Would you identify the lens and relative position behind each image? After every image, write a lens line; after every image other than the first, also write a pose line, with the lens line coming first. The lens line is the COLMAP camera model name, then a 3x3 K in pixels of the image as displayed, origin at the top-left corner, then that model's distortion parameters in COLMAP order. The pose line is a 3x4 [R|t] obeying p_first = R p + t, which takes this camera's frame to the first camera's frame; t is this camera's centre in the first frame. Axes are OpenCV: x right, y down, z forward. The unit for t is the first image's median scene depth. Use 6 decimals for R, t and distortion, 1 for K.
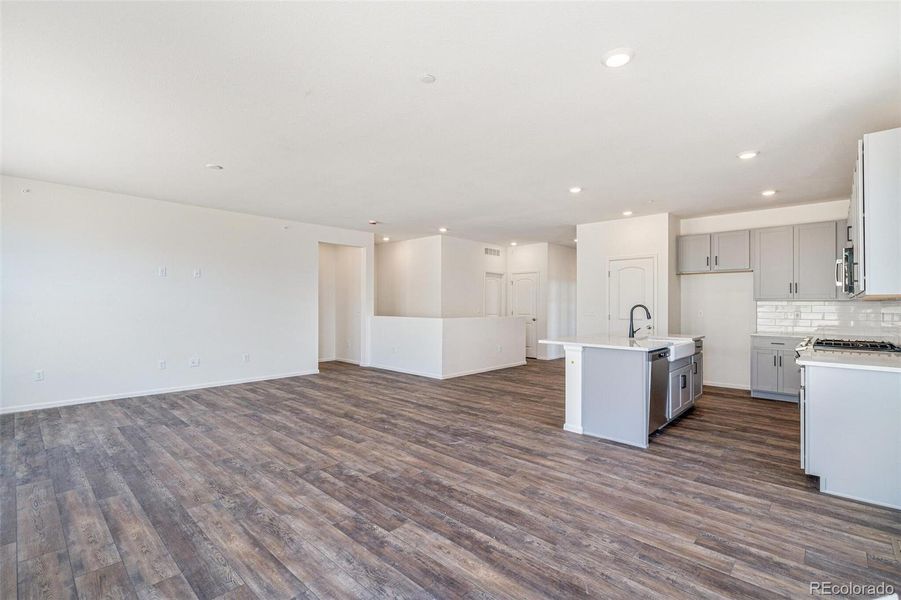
lens RADIAL K [[413.4, 0, 455.3], [0, 413.4, 300.3], [0, 0, 1]] dist [-0.000040, 0.001313]
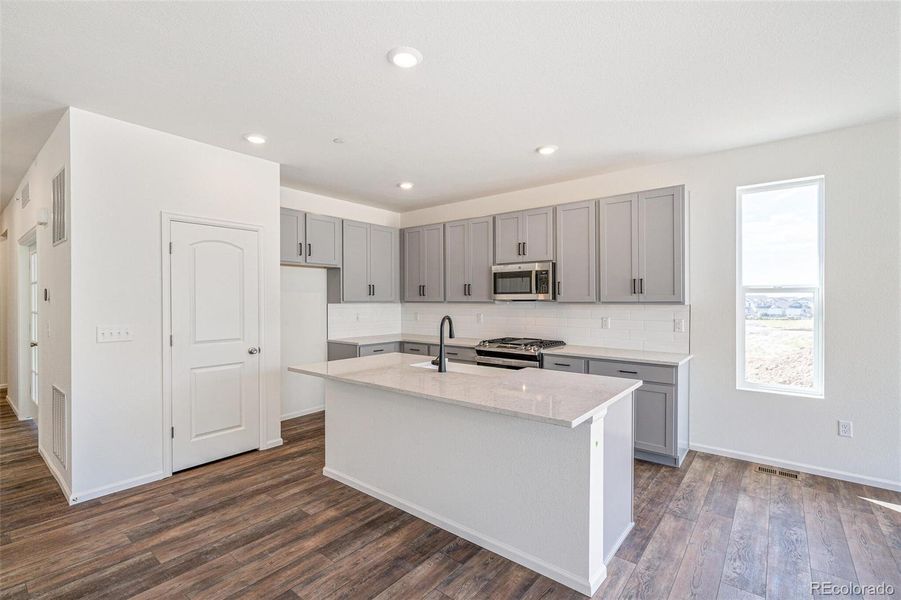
lens RADIAL K [[413.4, 0, 449.9], [0, 413.4, 302.2], [0, 0, 1]] dist [-0.000040, 0.001313]
pose [[-0.052482, -0.011976, 0.998550, -0.320868], [-0.011647, 0.999867, 0.011379, -0.031108], [-0.998554, -0.011033, -0.052614, 1.972623]]
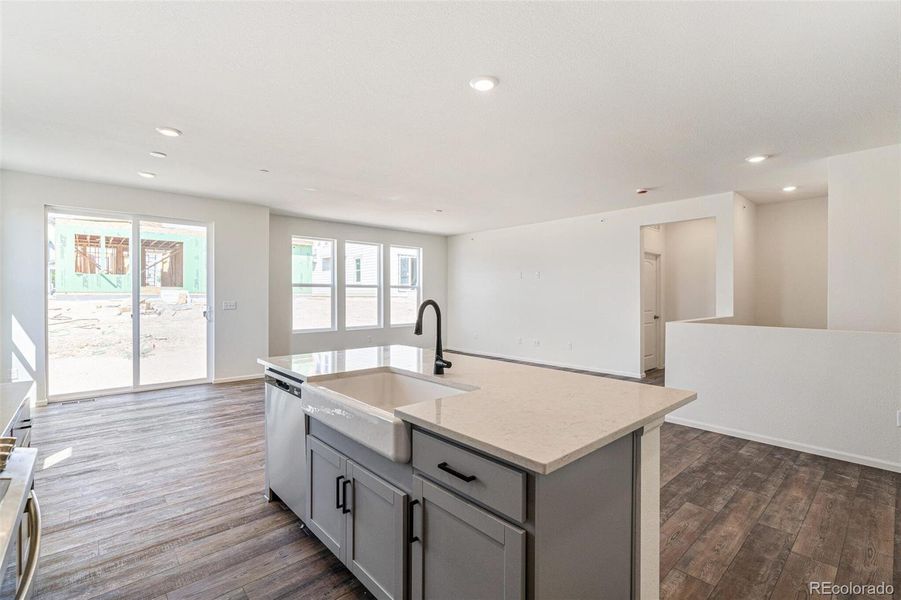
lens RADIAL K [[413.4, 0, 452.8], [0, 413.4, 297.4], [0, 0, 1]] dist [-0.000040, 0.001313]
pose [[-0.097574, -0.001957, -0.995226, 1.682916], [0.009748, 0.999948, -0.002922, 0.020022], [0.995181, -0.009986, -0.097550, 2.049658]]
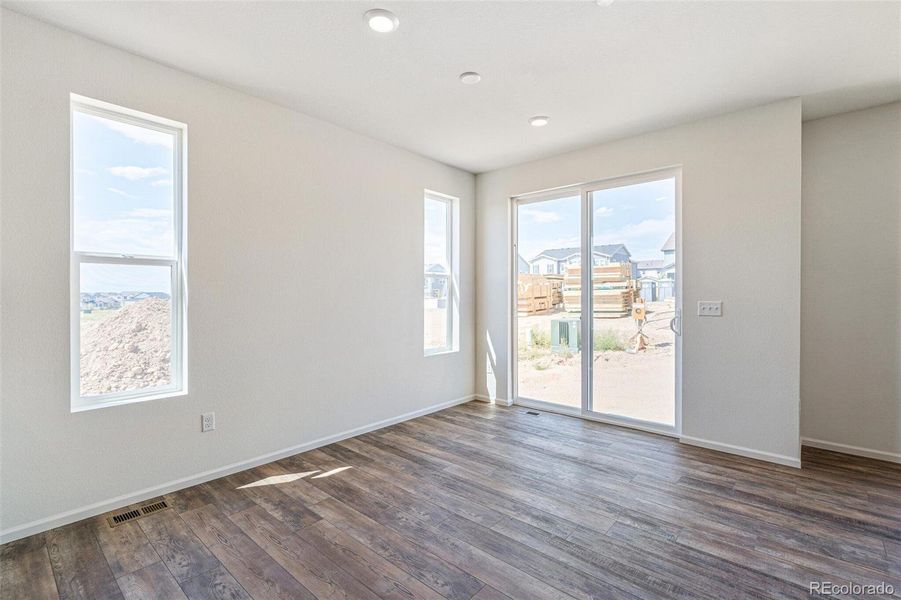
lens RADIAL K [[413.4, 0, 450.6], [0, 413.4, 294.0], [0, 0, 1]] dist [-0.000040, 0.001313]
pose [[-0.999893, -0.006285, -0.013176, 0.236925], [-0.006110, 0.999893, -0.013312, 0.021778], [0.013258, -0.013230, -0.999825, 1.822507]]
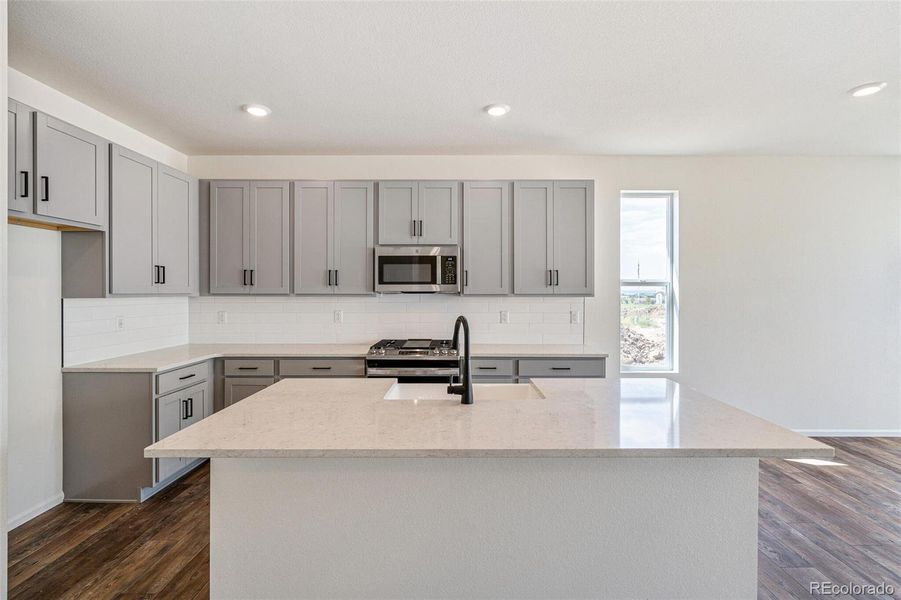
lens RADIAL K [[413.4, 0, 463.1], [0, 413.4, 295.8], [0, 0, 1]] dist [-0.000040, 0.001313]
pose [[-0.672355, -0.012651, 0.740121, 0.287450], [-0.013904, 0.999893, 0.004460, -0.019289], [-0.740099, -0.007291, -0.672459, 2.421242]]
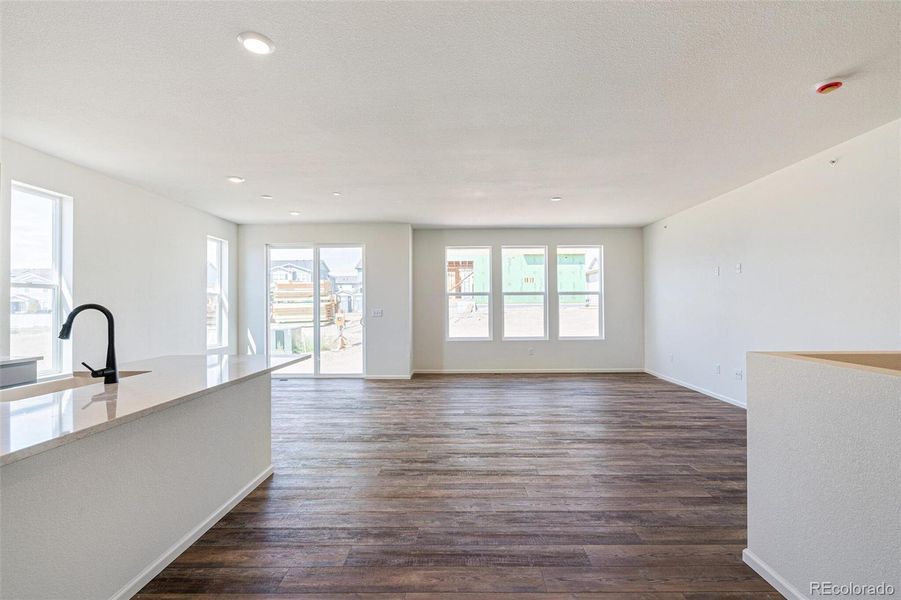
lens RADIAL K [[413.4, 0, 457.6], [0, 413.4, 305.8], [0, 0, 1]] dist [-0.000040, 0.001313]
pose [[-0.747421, -0.002361, -0.664347, 0.853019], [0.009072, 0.999864, -0.013759, 0.041307], [0.664289, -0.016311, -0.747298, 2.986386]]
